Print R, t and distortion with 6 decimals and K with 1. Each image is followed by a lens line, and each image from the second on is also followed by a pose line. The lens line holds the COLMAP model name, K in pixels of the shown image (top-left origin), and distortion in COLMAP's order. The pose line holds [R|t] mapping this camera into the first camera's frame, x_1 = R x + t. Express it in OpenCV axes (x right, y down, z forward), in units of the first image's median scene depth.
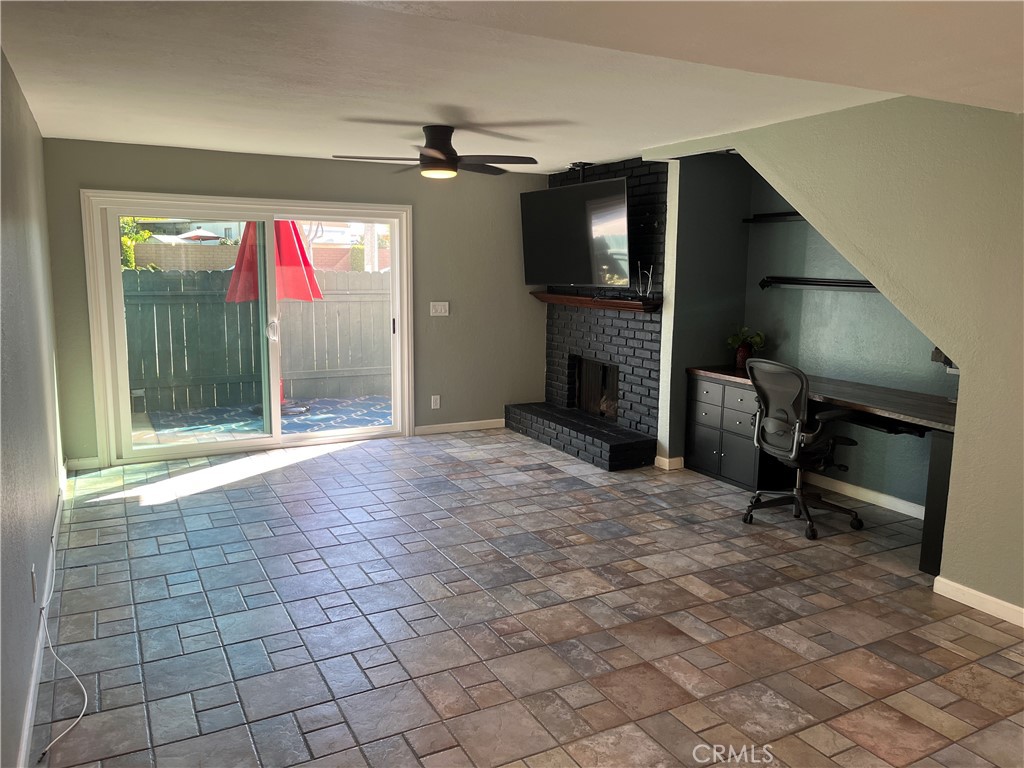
lens RADIAL K [[771.1, 0, 513.3], [0, 771.1, 380.1], [0, 0, 1]] dist [0.041401, -0.018339]
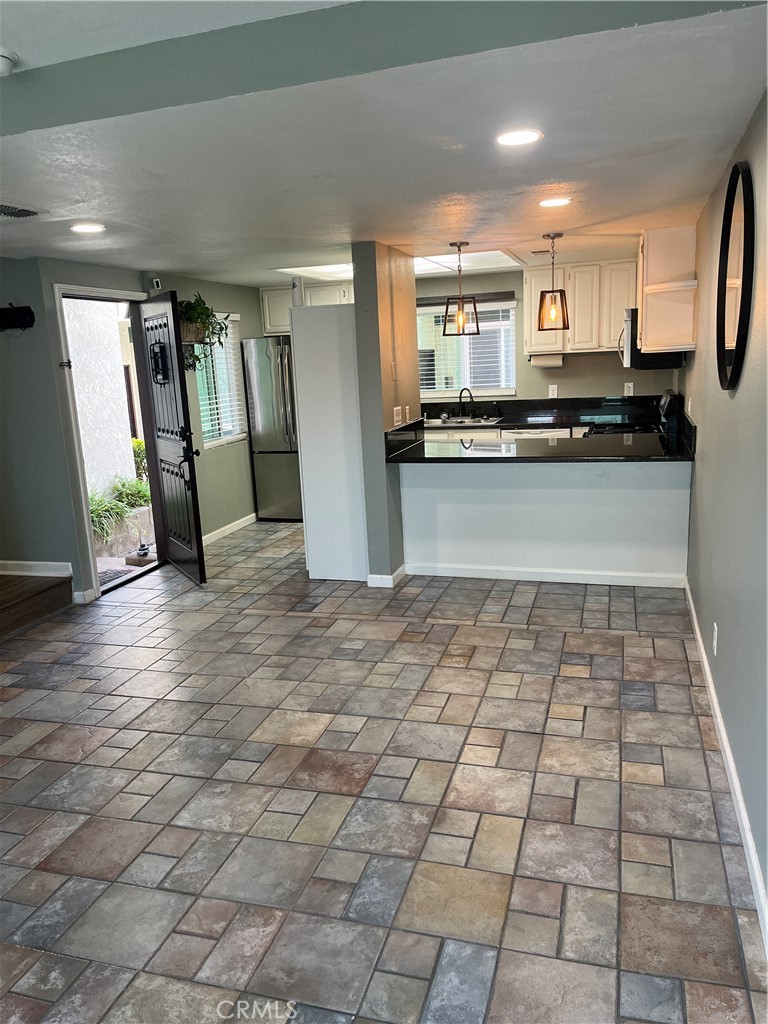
lens RADIAL K [[771.1, 0, 385.9], [0, 771.1, 507.8], [0, 0, 1]] dist [0.041401, -0.018339]
pose [[-0.716751, -0.107045, 0.689064, -0.323676], [0.155283, 0.938835, 0.307369, -0.095426], [-0.679820, 0.327307, -0.656289, 0.627083]]
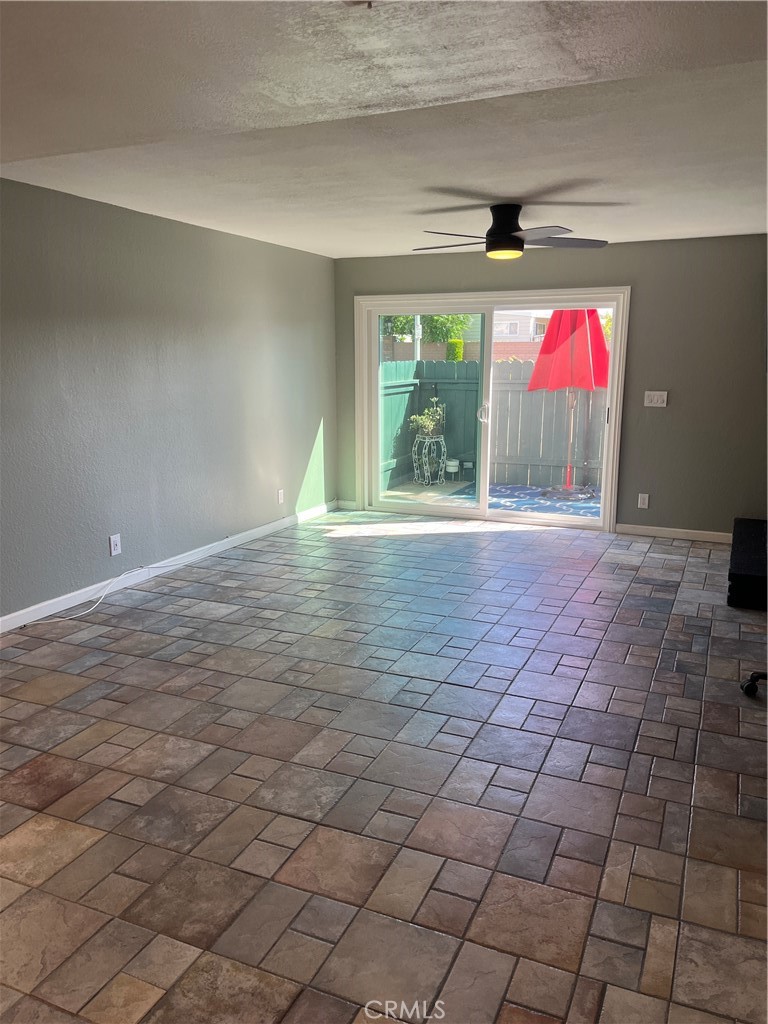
lens RADIAL K [[771.1, 0, 383.8], [0, 771.1, 515.2], [0, 0, 1]] dist [0.041401, -0.018339]
pose [[0.621749, 0.148591, -0.768992, 0.523937], [-0.114366, 0.988539, 0.098546, -0.013025], [0.774821, 0.026675, 0.631617, 0.220531]]
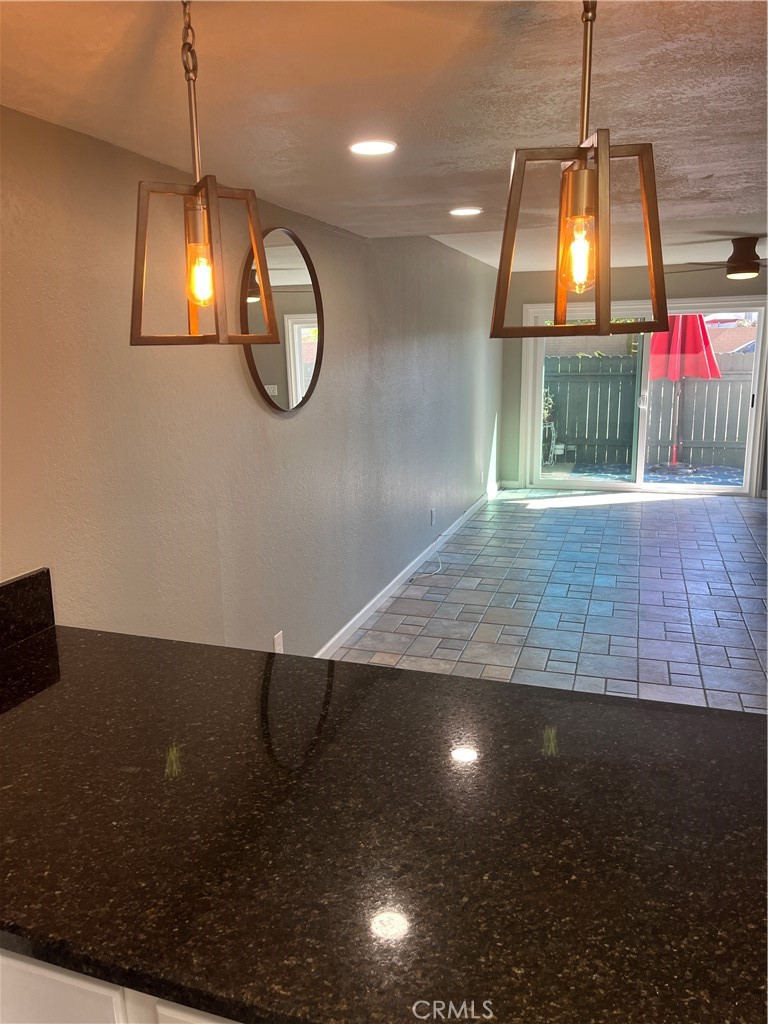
lens RADIAL K [[771.1, 0, 381.7], [0, 771.1, 510.7], [0, 0, 1]] dist [0.041401, -0.018339]
pose [[0.695788, 0.129827, -0.706417, 0.372594], [-0.087829, 0.991526, 0.095717, 0.036250], [0.712857, -0.004555, 0.701294, -0.262974]]
